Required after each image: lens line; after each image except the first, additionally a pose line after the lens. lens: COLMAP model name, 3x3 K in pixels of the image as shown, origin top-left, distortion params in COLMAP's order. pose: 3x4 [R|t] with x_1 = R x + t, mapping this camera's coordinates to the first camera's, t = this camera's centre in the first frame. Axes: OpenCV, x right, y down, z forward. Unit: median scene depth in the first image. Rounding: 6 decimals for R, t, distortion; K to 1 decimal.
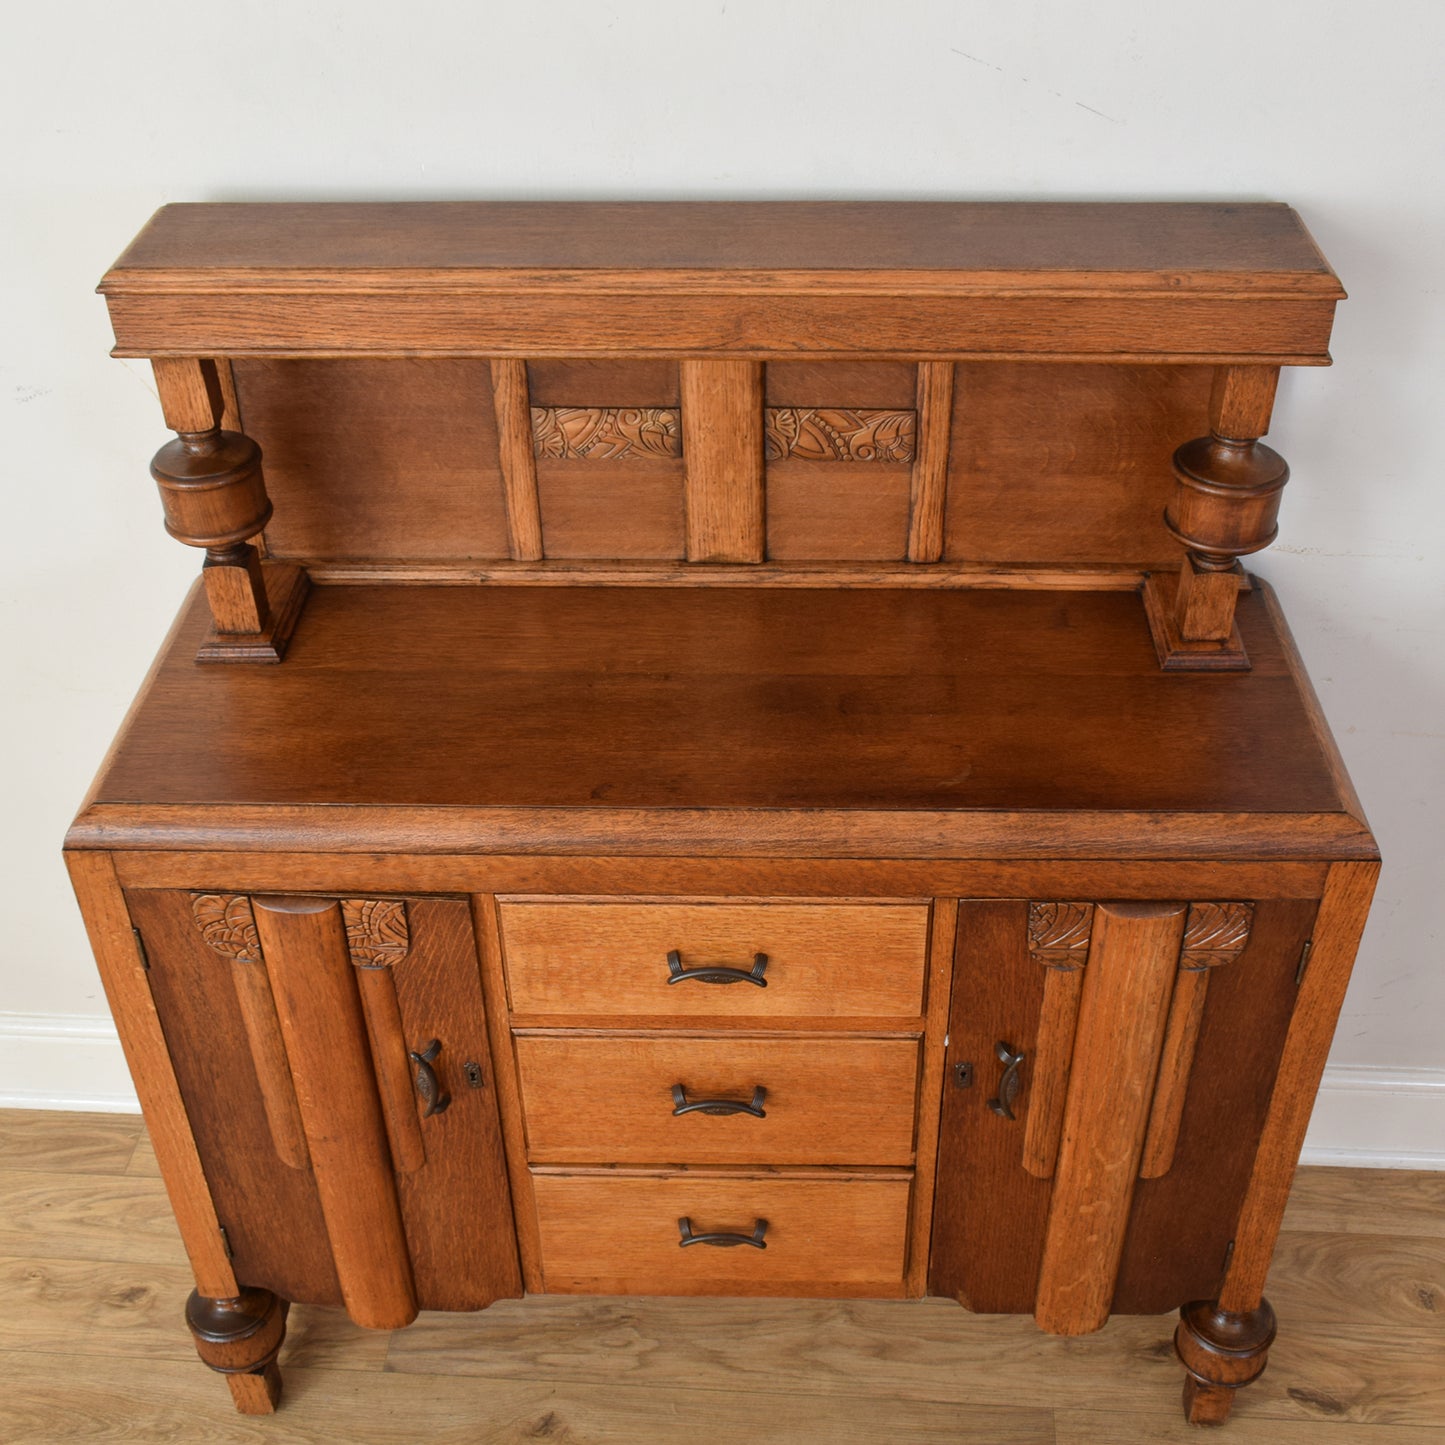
lens RADIAL K [[1801.0, 0, 721.3], [0, 1801.0, 787.6], [0, 0, 1]] dist [-0.013129, -0.004156]
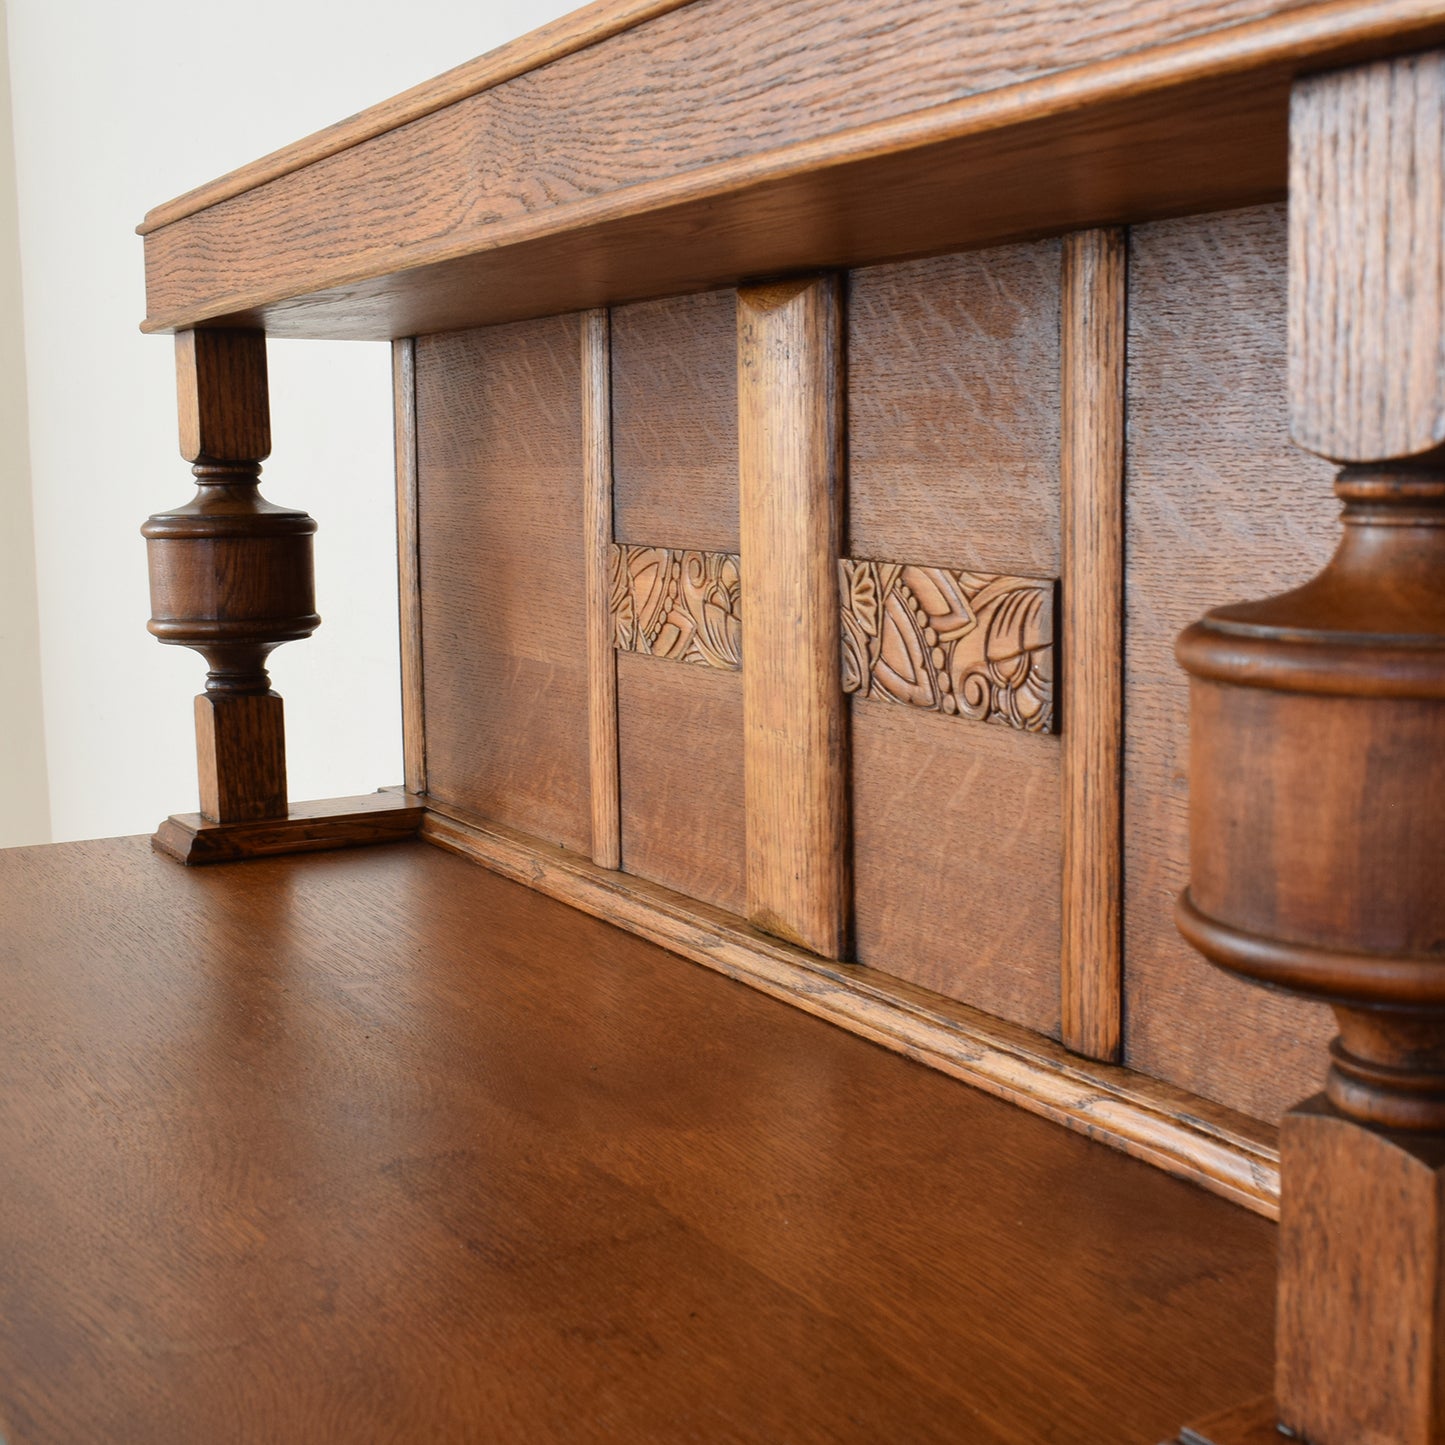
lens RADIAL K [[1996.9, 0, 847.9], [0, 1996.9, 723.4], [0, 0, 1]] dist [0.002731, 0.014455]
pose [[0.564126, 0.121457, -0.816707, 0.426929], [-0.512527, 0.827007, -0.231030, -0.068916], [0.647362, 0.548915, 0.528786, 0.777668]]
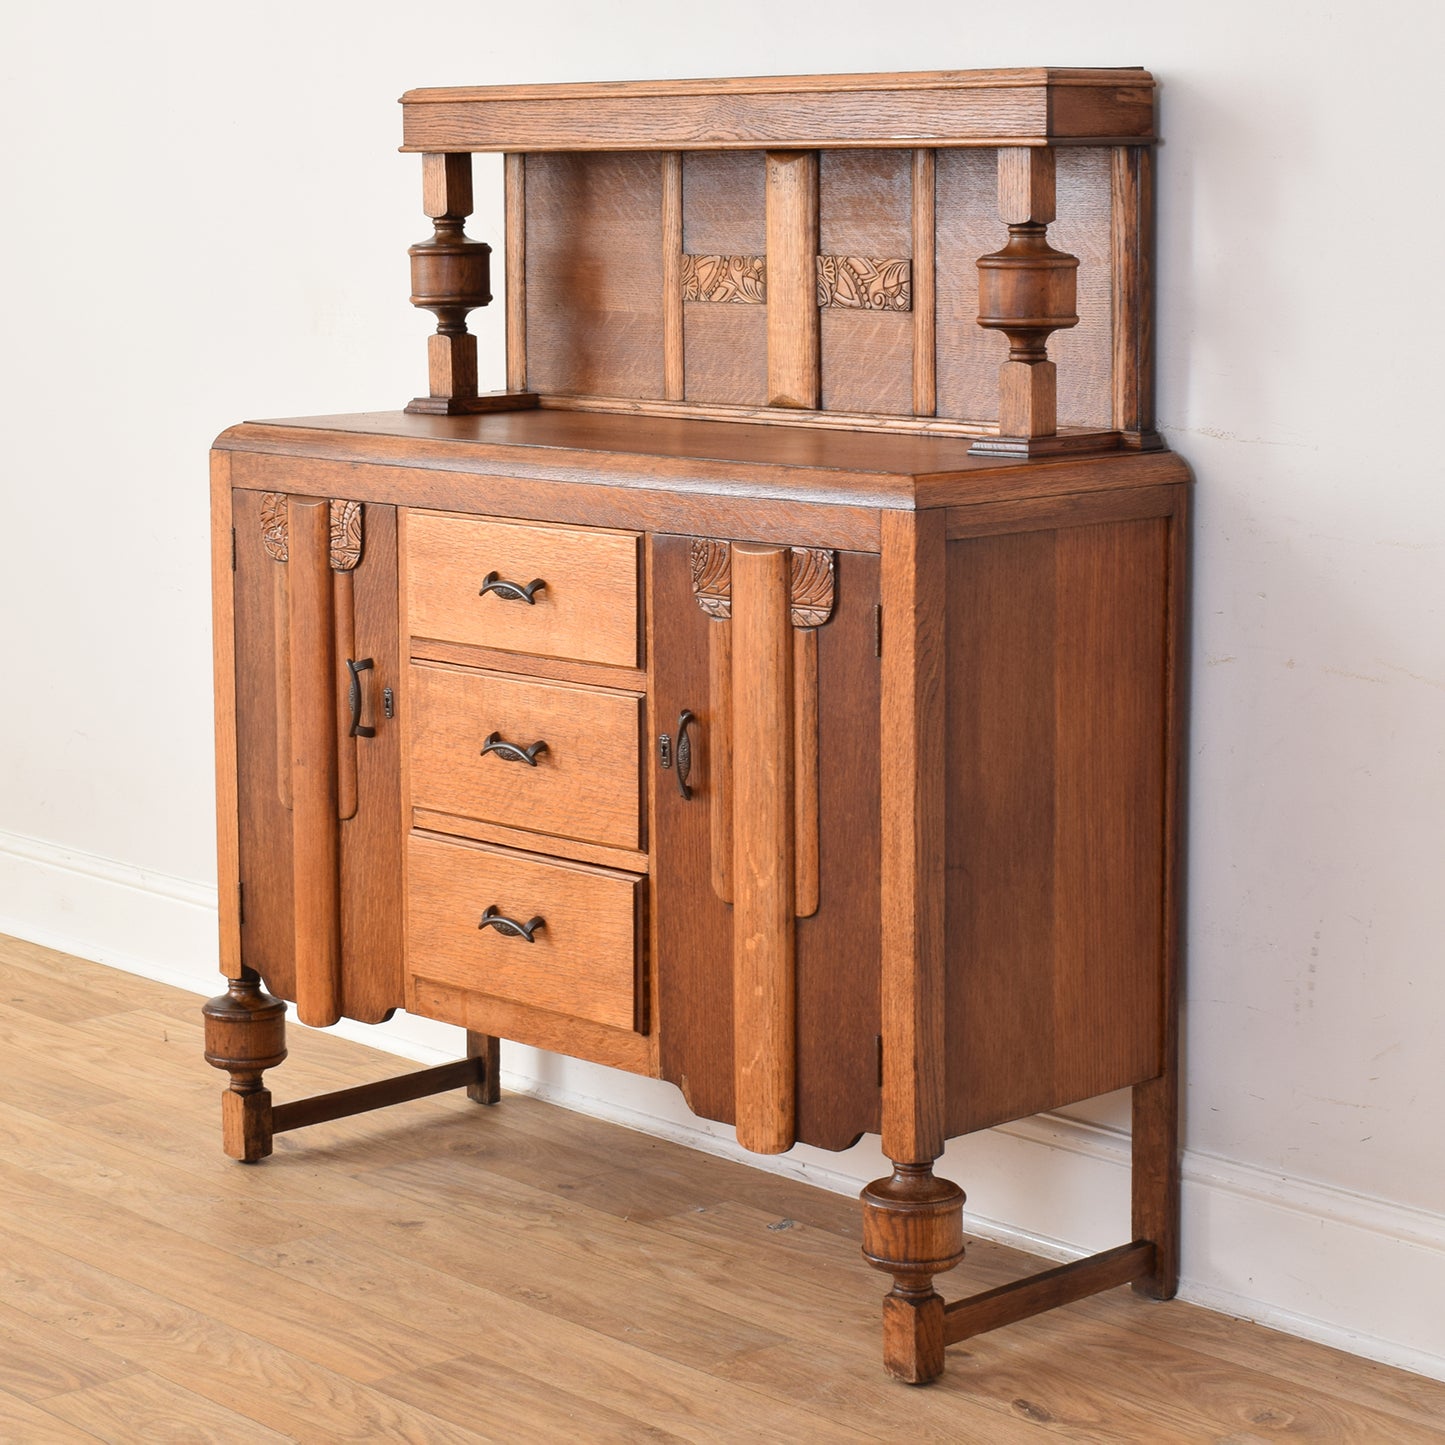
lens RADIAL K [[3456.3, 0, 723.4], [0, 3456.3, 683.6], [0, 0, 1]] dist [0.005678, 0.115777]
pose [[0.711895, 0.114720, -0.692853, 1.580573], [-0.438084, 0.843629, -0.310439, 0.752147], [0.548897, 0.524528, 0.650832, -0.348208]]
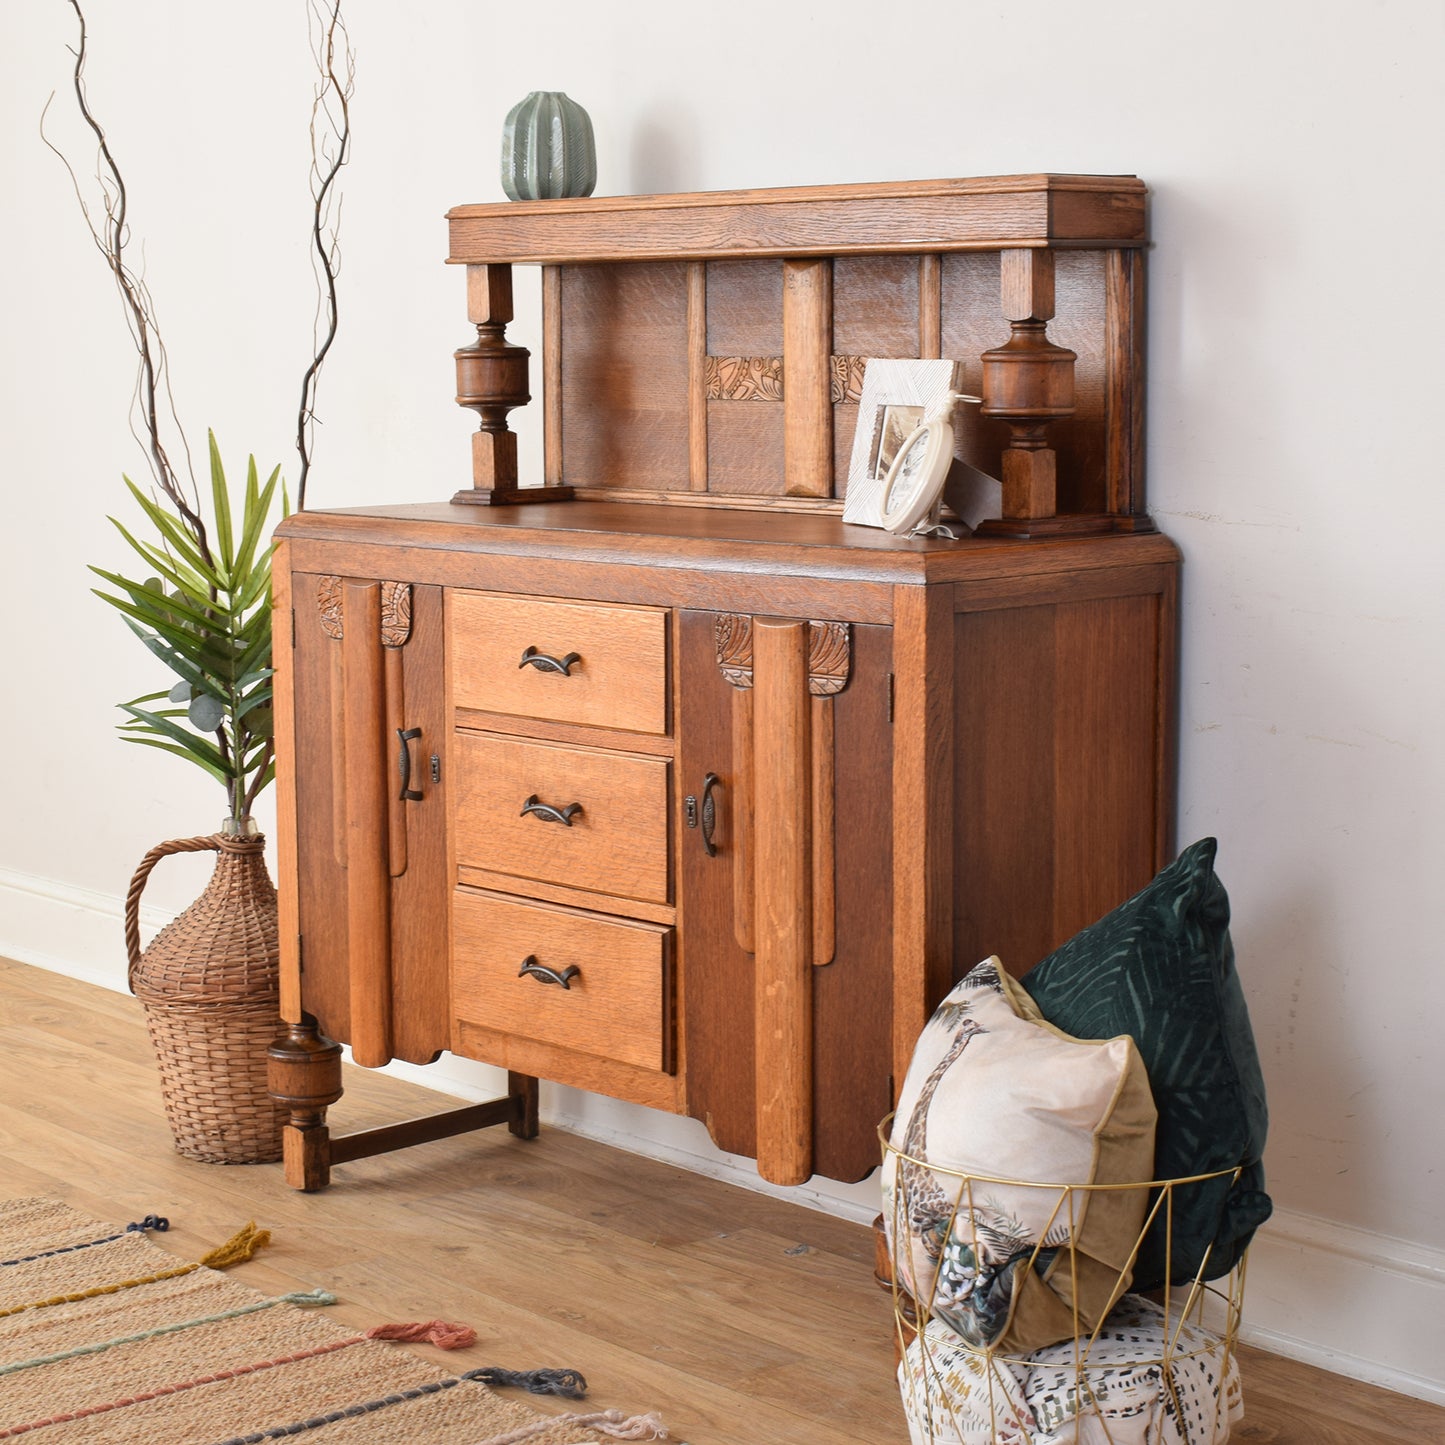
lens RADIAL K [[2997.8, 0, 723.1], [0, 2997.8, 788.0], [0, 0, 1]] dist [0.004763, 0.115262]
pose [[0.709375, 0.118735, -0.694758, 1.482723], [-0.439220, 0.845387, -0.303983, 0.724975], [0.551246, 0.520790, 0.651848, -0.256322]]
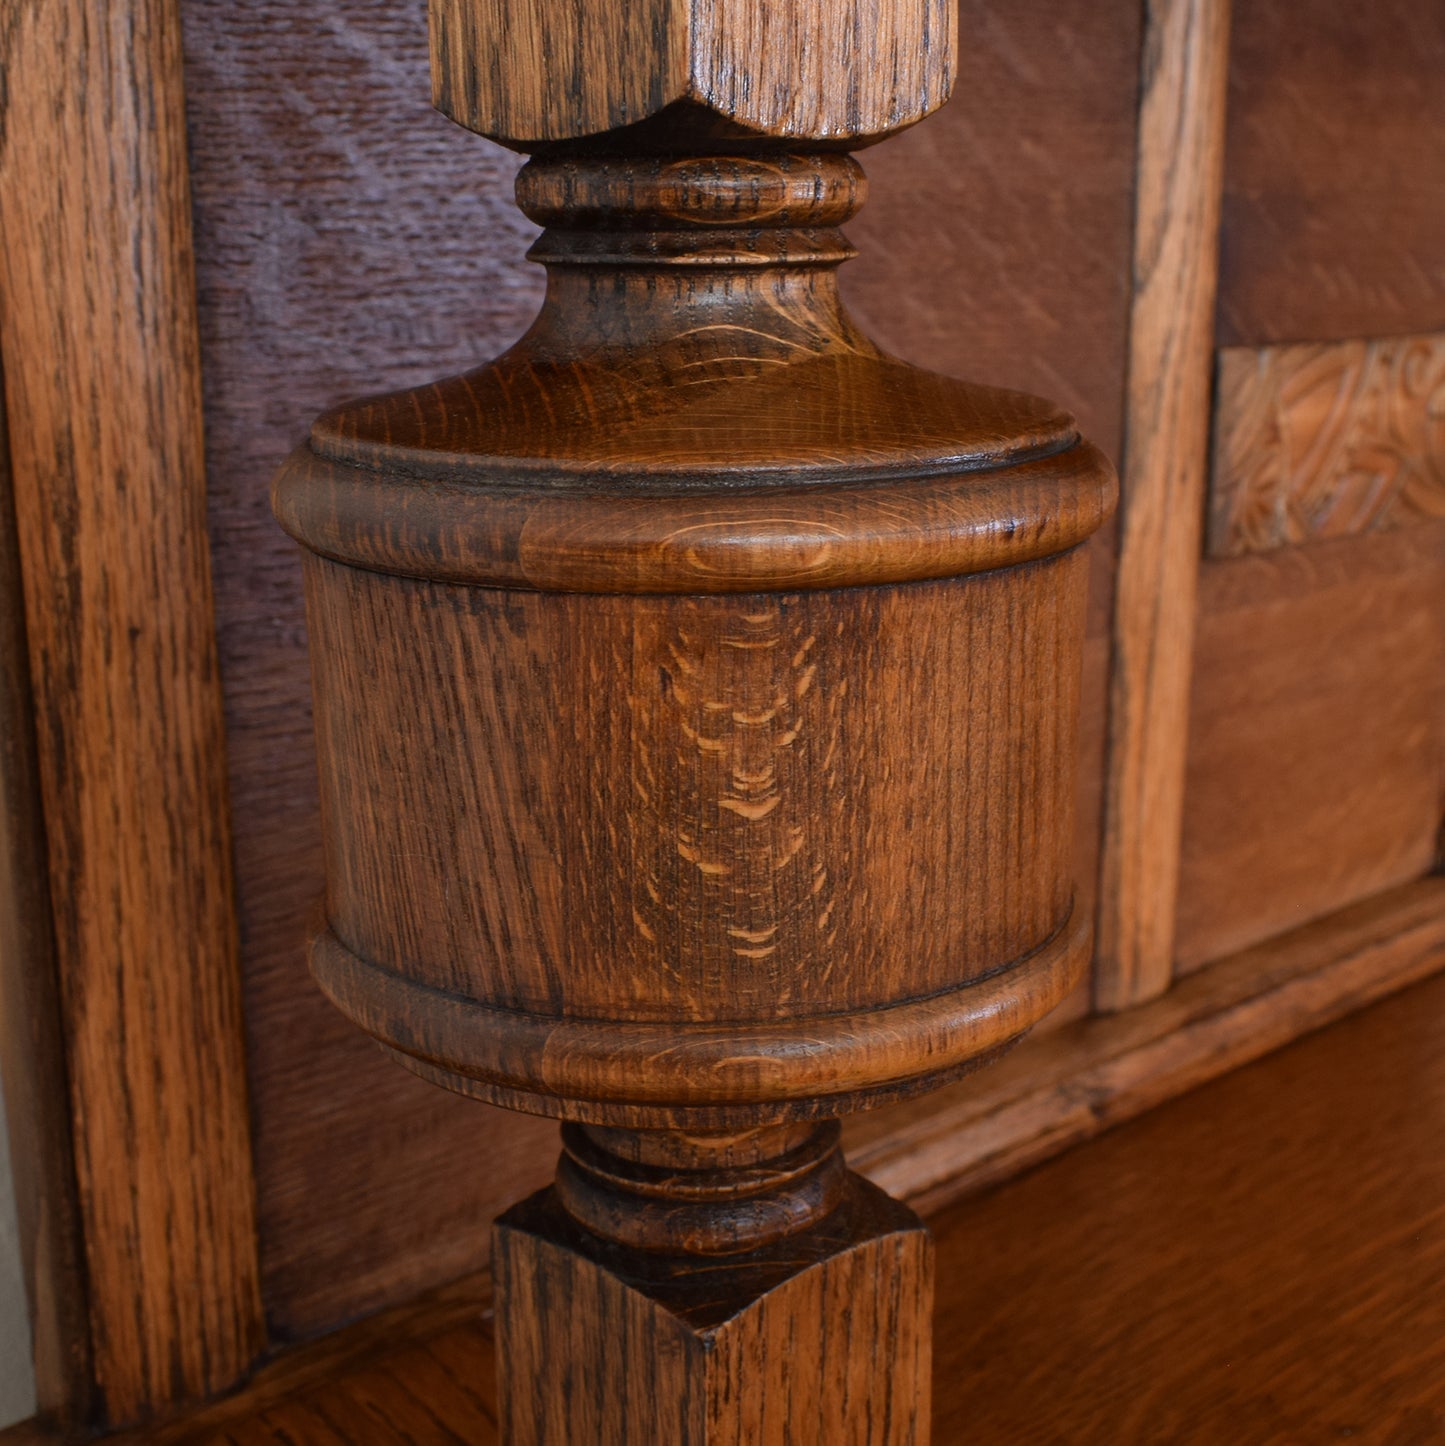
lens RADIAL K [[1998.3, 0, 722.1], [0, 1998.3, 788.8], [0, 0, 1]] dist [0.002731, 0.014455]
pose [[0.700869, -0.167239, 0.693408, -0.378366], [0.430961, 0.873915, -0.224824, -0.122900], [-0.568380, 0.456404, 0.684573, 0.885945]]
